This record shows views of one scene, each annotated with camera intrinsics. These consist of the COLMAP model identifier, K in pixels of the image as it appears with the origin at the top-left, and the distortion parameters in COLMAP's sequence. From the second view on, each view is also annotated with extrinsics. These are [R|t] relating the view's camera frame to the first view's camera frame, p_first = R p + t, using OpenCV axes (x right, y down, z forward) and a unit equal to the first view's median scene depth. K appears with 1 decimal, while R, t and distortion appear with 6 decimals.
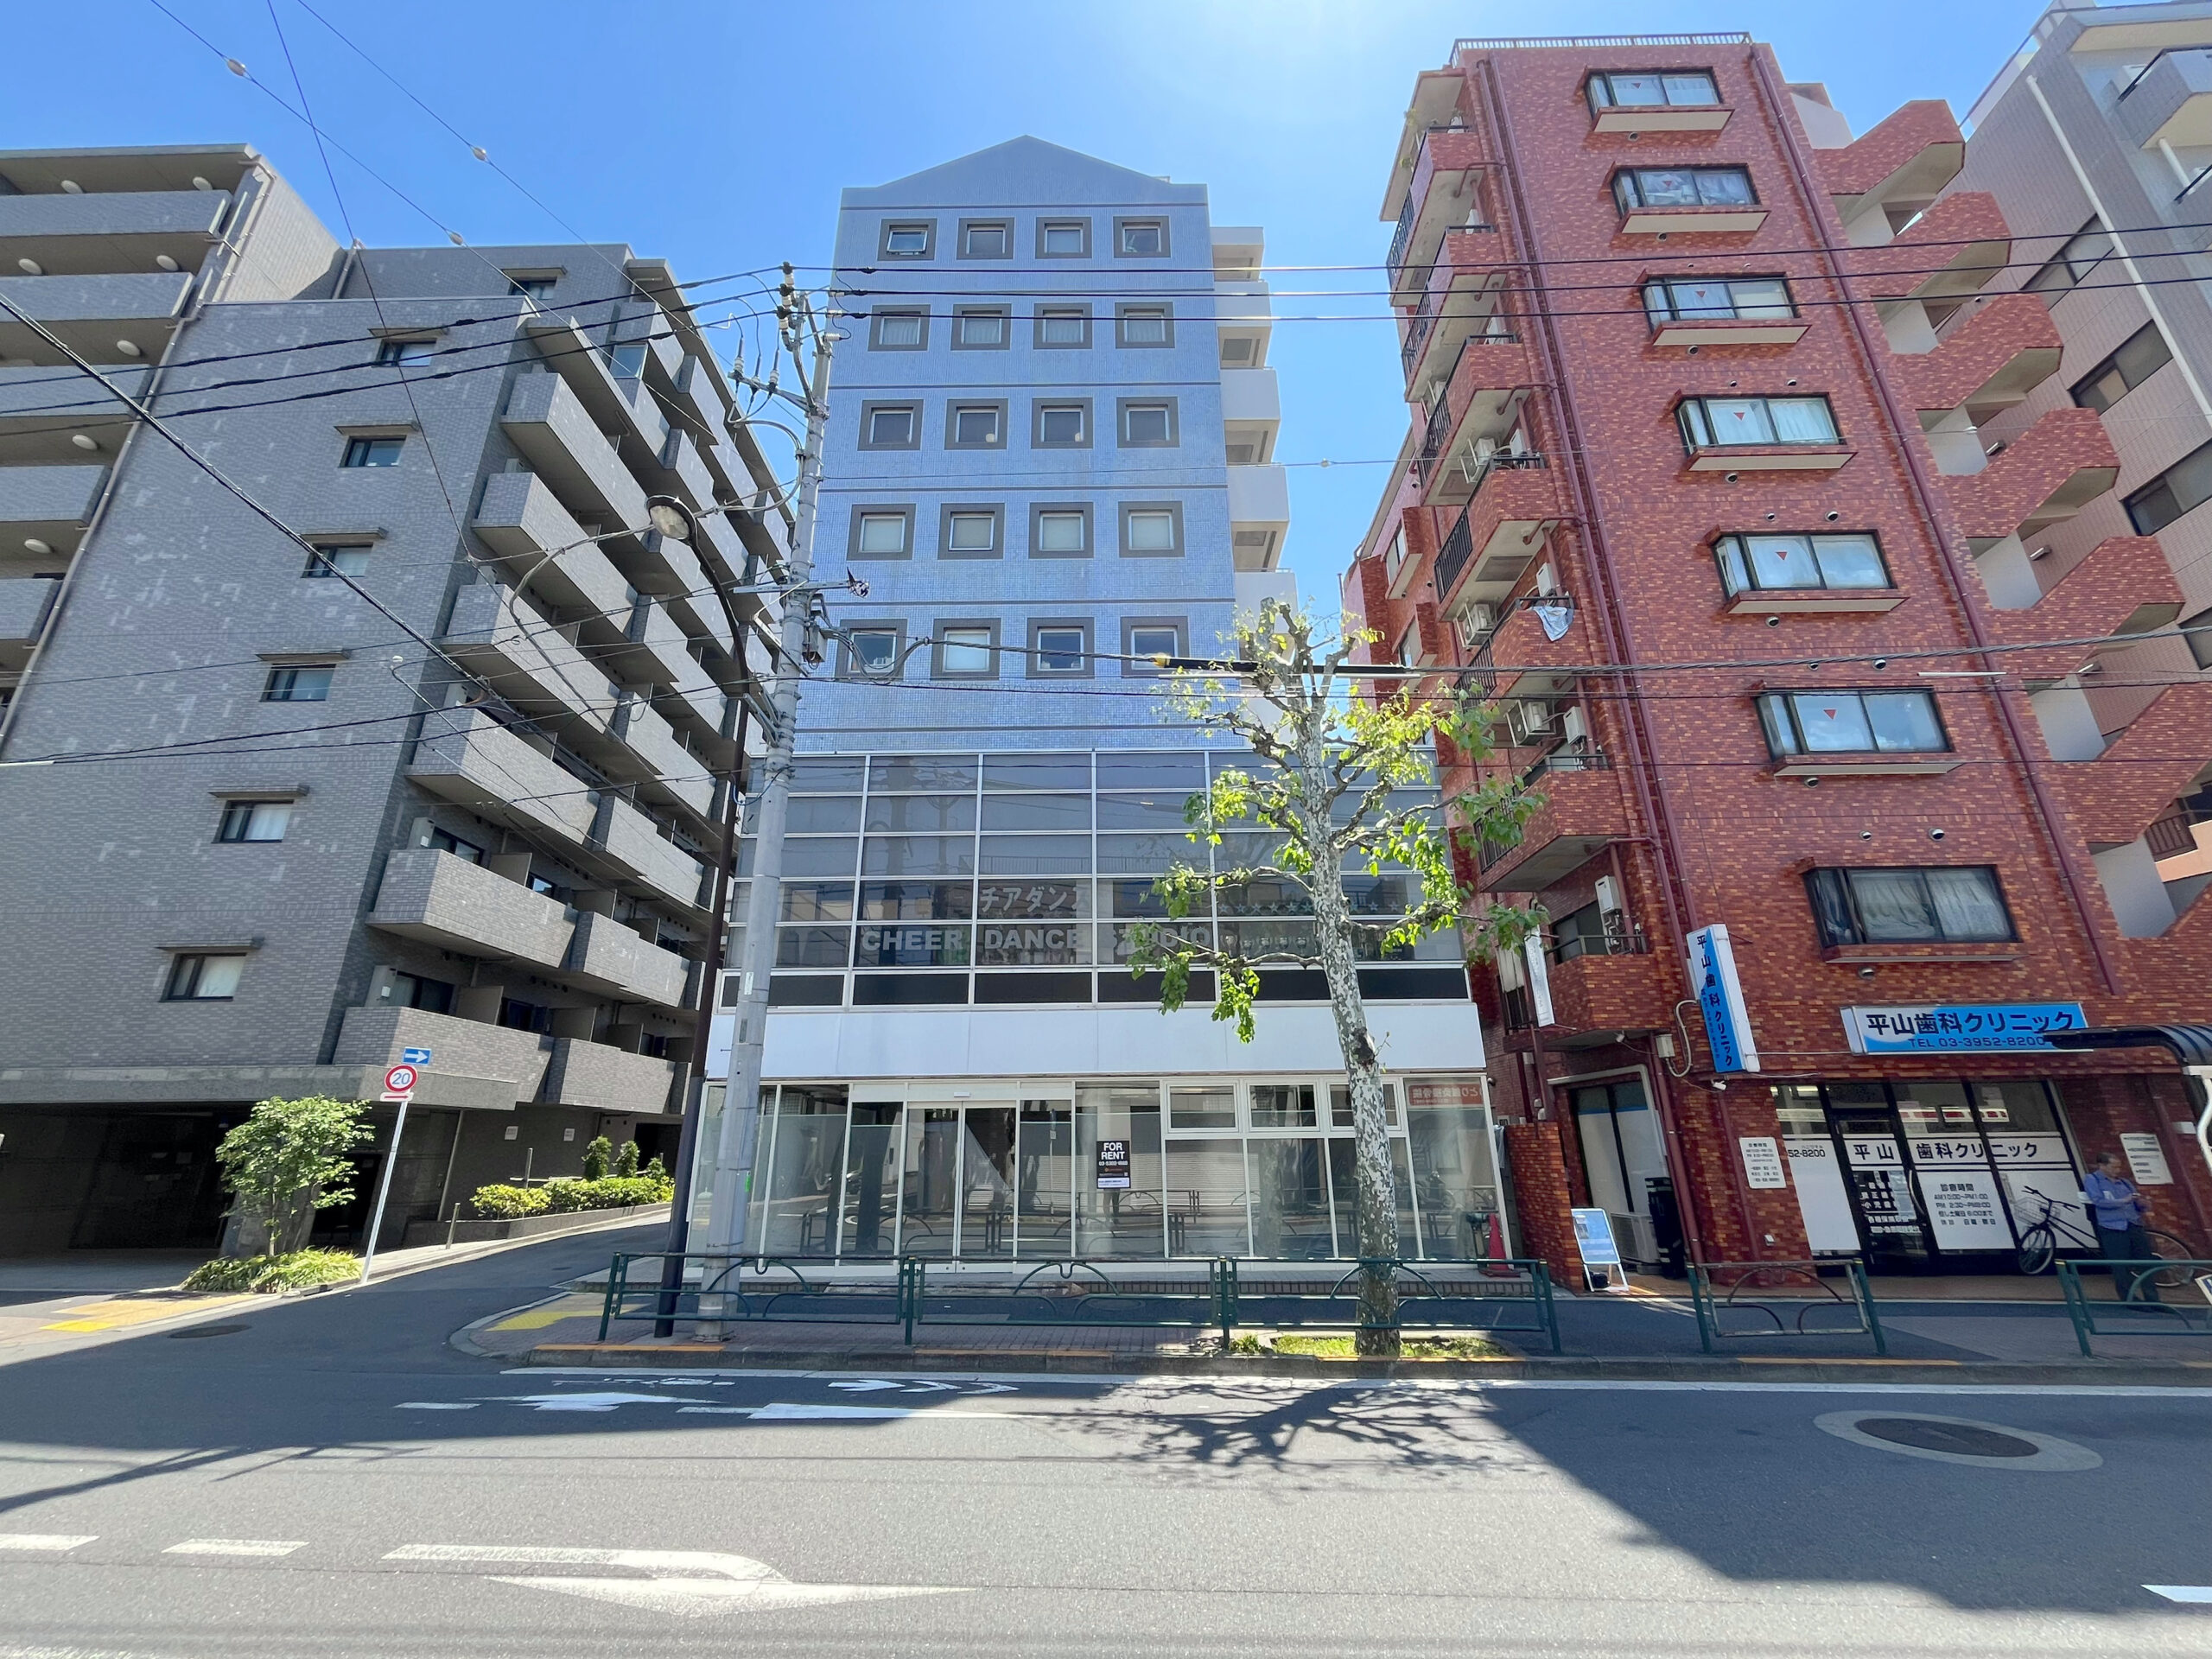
lens RADIAL K [[915.5, 0, 1106.1], [0, 915.5, 823.4], [0, 0, 1]] dist [-0.002983, 0.000373]
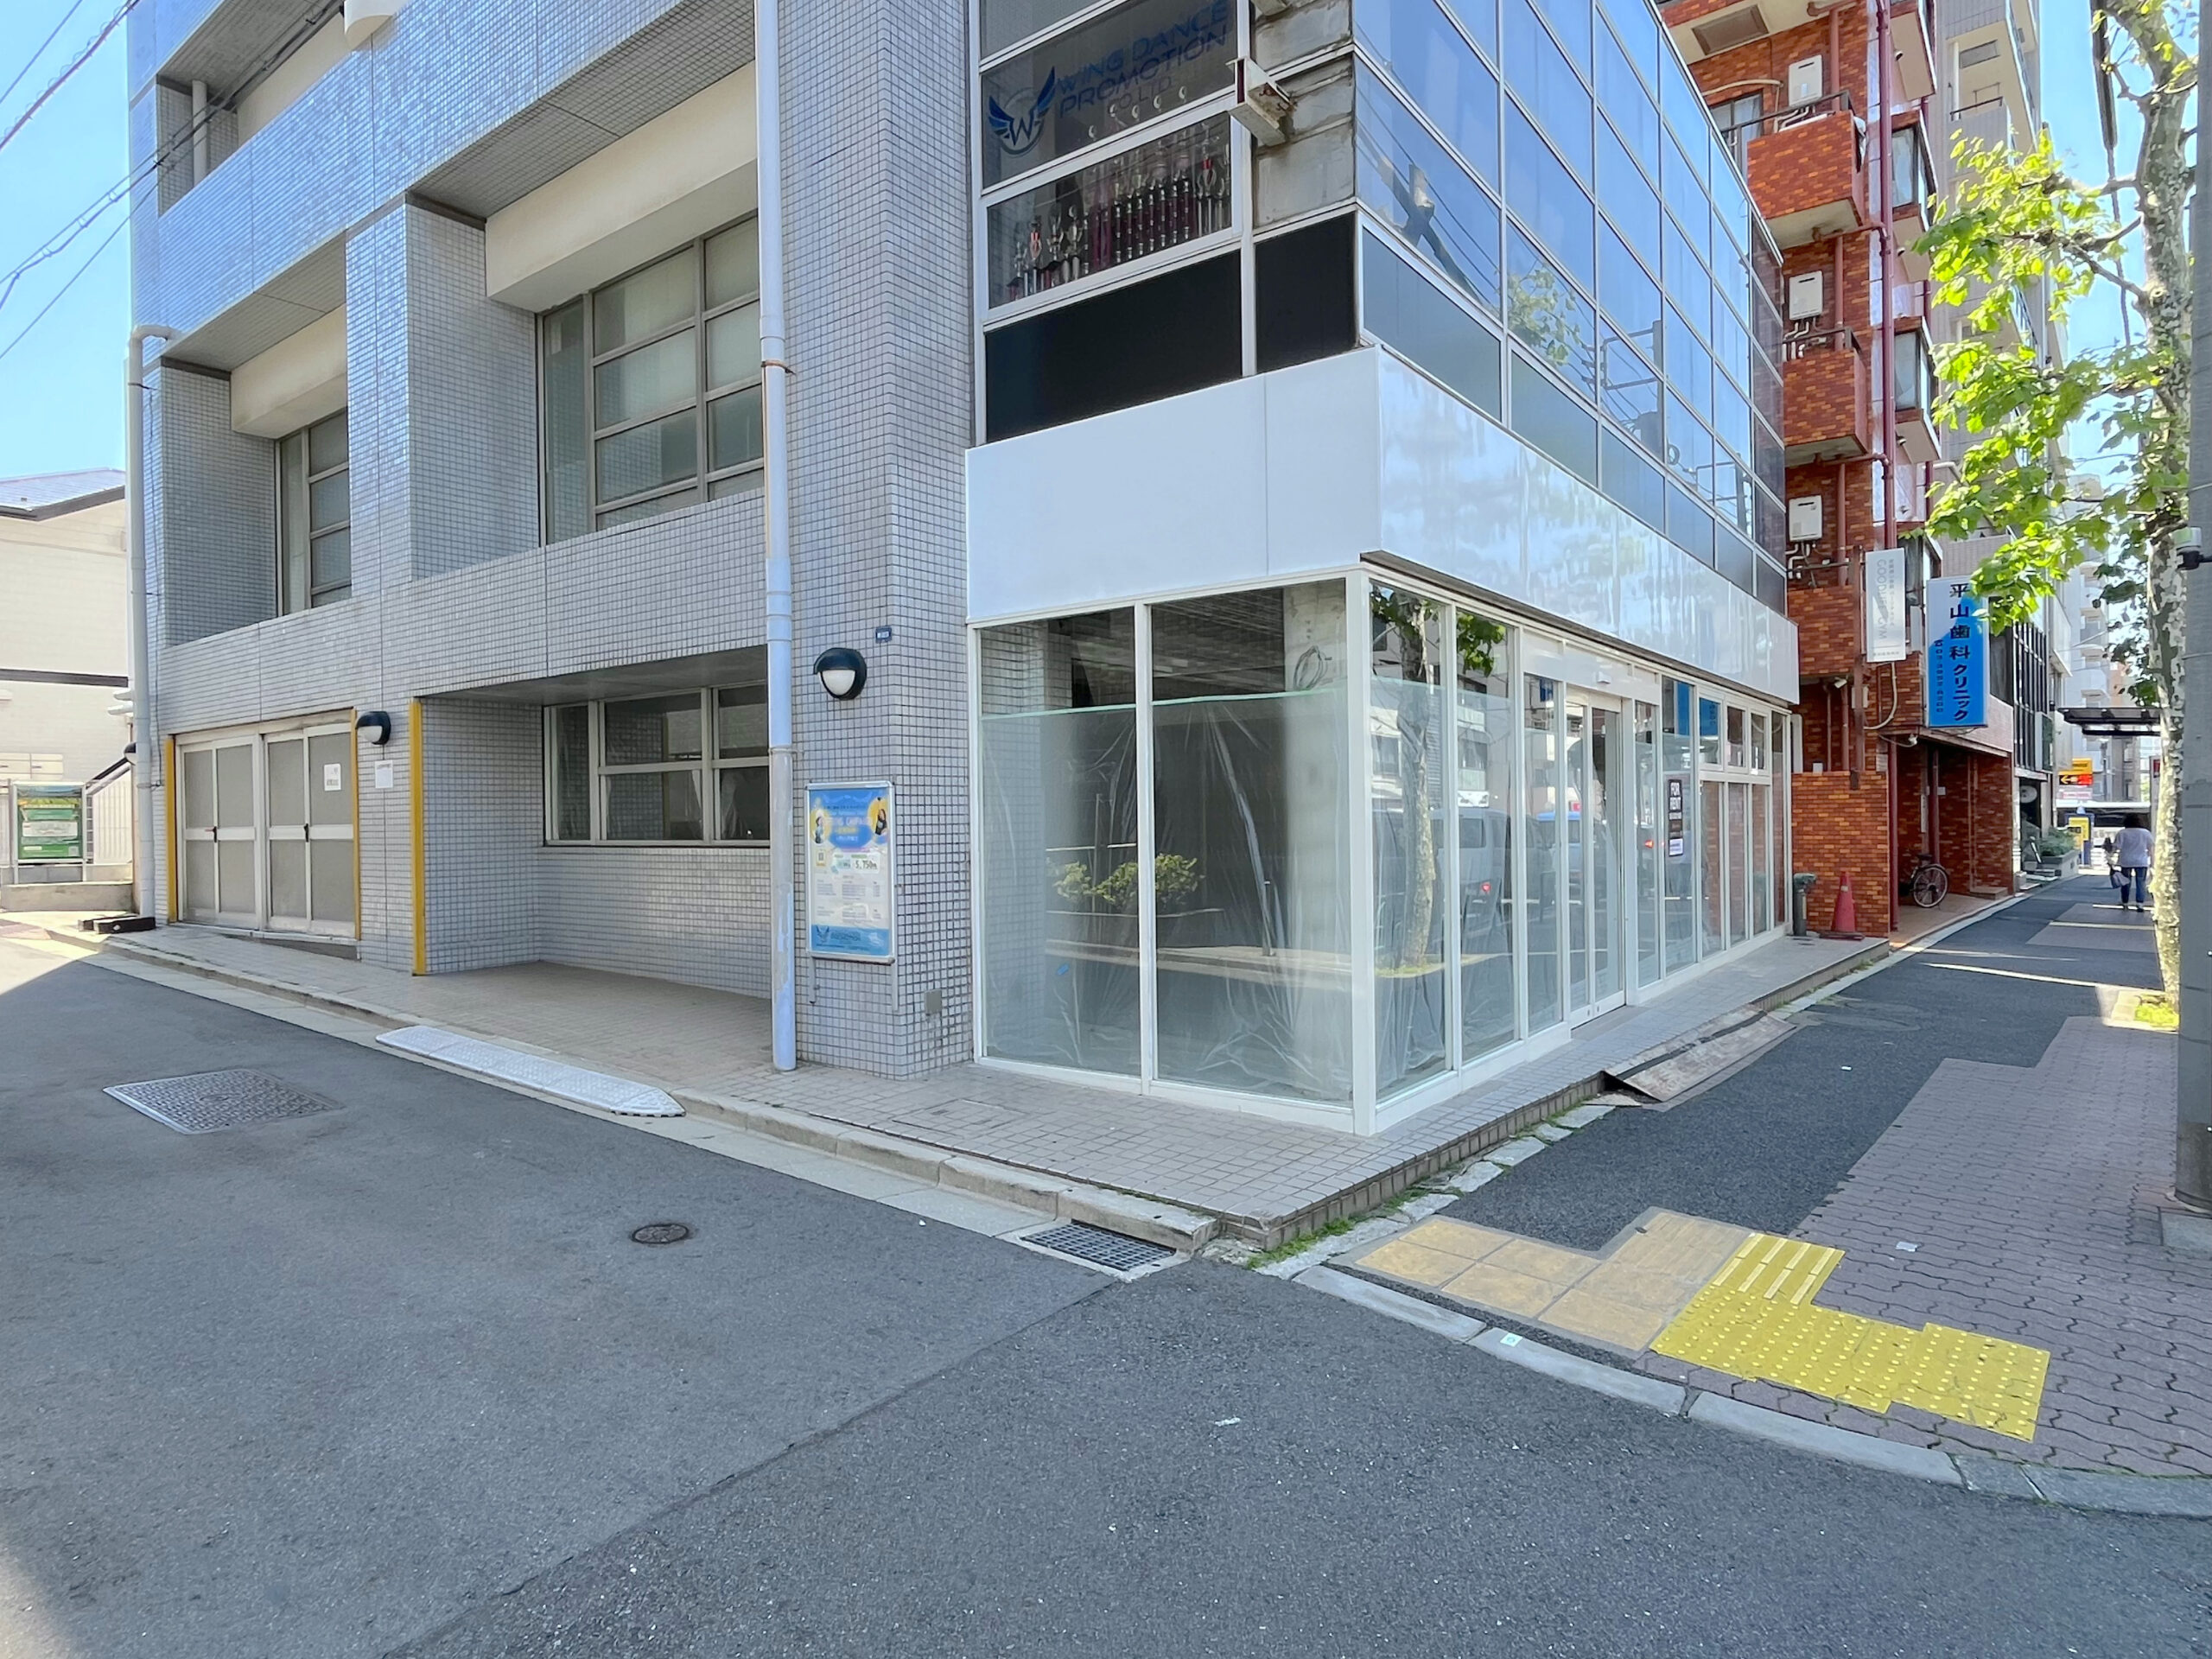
lens RADIAL K [[1256.7, 0, 1101.9], [0, 1256.7, 826.5], [0, 0, 1]] dist [-0.003372, 0.000693]
pose [[0.597643, -0.003969, 0.801753, -0.816756], [-0.263161, 0.943616, 0.200838, 0.301472], [-0.757343, -0.331019, 0.562900, 0.791335]]
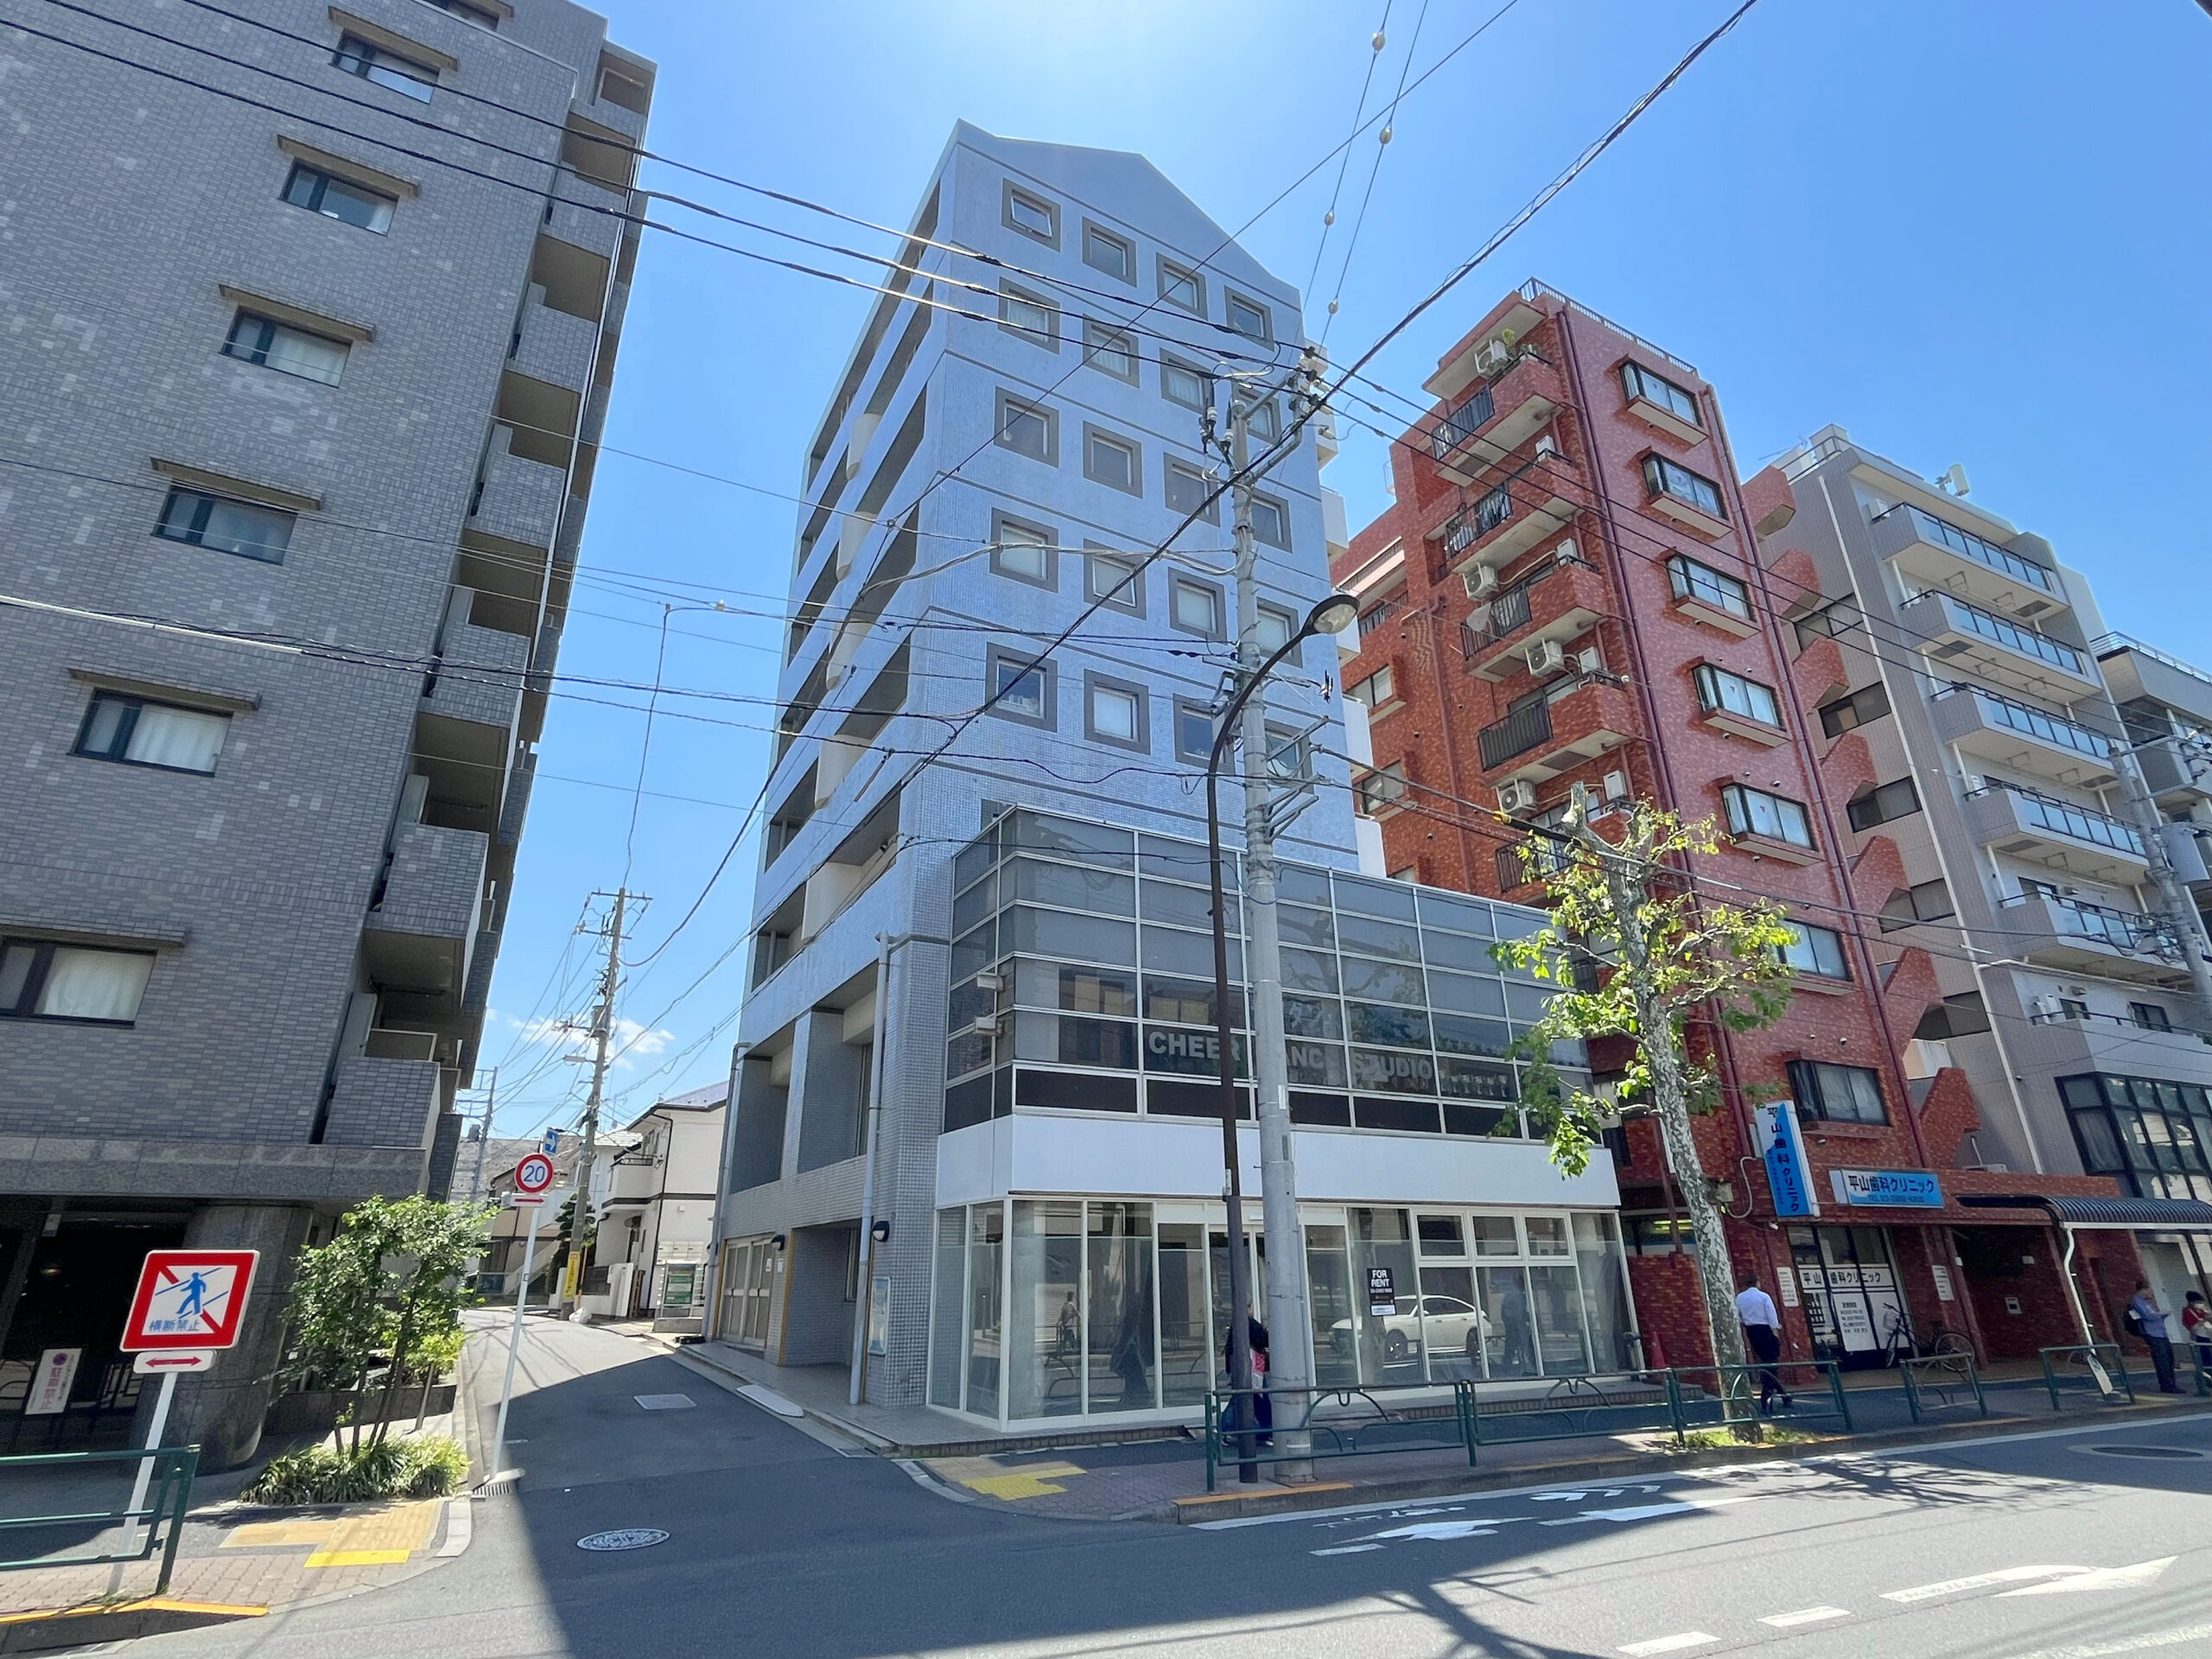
lens RADIAL K [[1111.9, 0, 1104.9], [0, 1111.9, 822.5], [0, 0, 1]] dist [-0.001573, -0.000295]
pose [[0.867776, 0.187955, 0.460041, -0.882899], [-0.165635, 0.982177, -0.088844, 0.021374], [-0.468541, 0.000897, 0.883441, 0.052842]]
